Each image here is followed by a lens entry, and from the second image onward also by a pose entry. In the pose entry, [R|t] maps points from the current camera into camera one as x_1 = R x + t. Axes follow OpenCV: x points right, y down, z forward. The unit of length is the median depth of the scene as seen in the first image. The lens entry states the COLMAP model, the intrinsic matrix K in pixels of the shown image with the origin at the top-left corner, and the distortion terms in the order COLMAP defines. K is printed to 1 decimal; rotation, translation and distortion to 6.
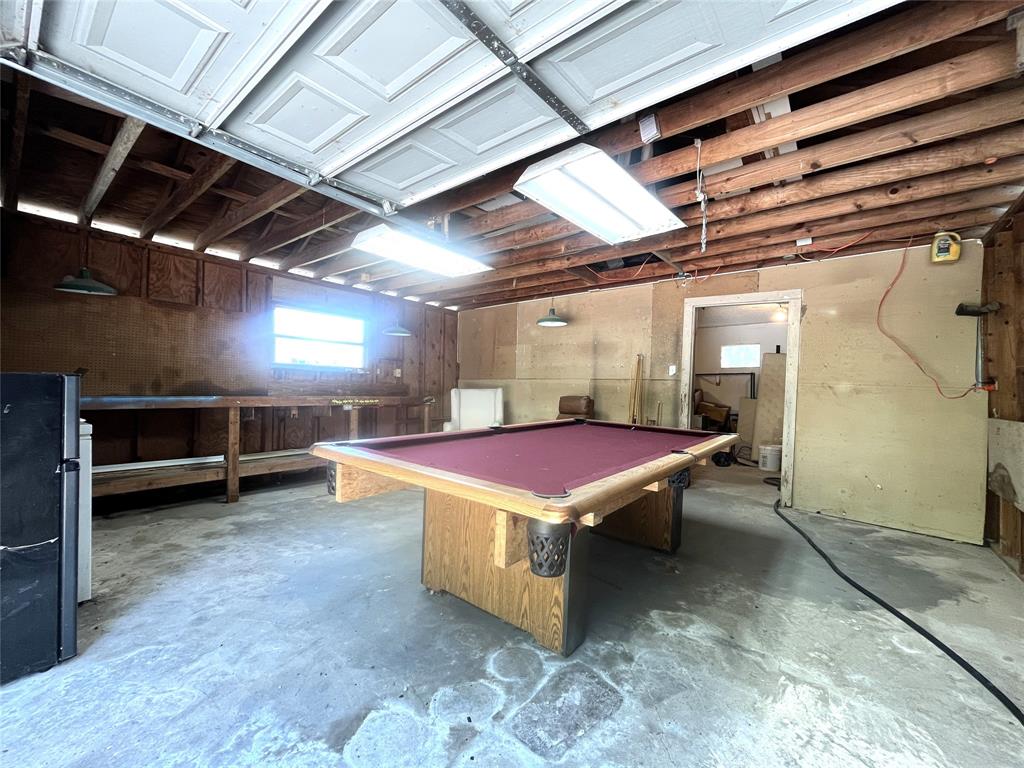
lens RADIAL K [[416.6, 0, 510.1], [0, 416.6, 384.9], [0, 0, 1]] dist [-0.003455, -0.000023]
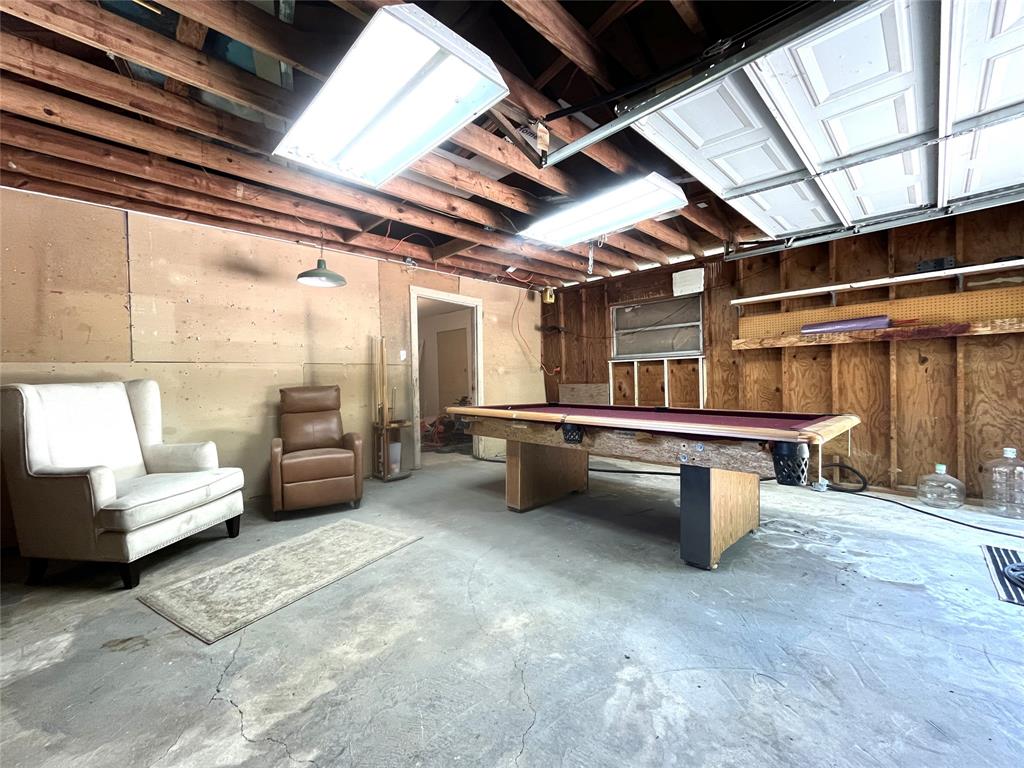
lens RADIAL K [[416.6, 0, 510.8], [0, 416.6, 384.9], [0, 0, 1]] dist [-0.003455, -0.000023]
pose [[0.118287, -0.040505, 0.992153, -1.203084], [0.014556, 0.999131, 0.039055, 0.001774], [-0.992873, 0.009822, 0.118774, 1.321537]]
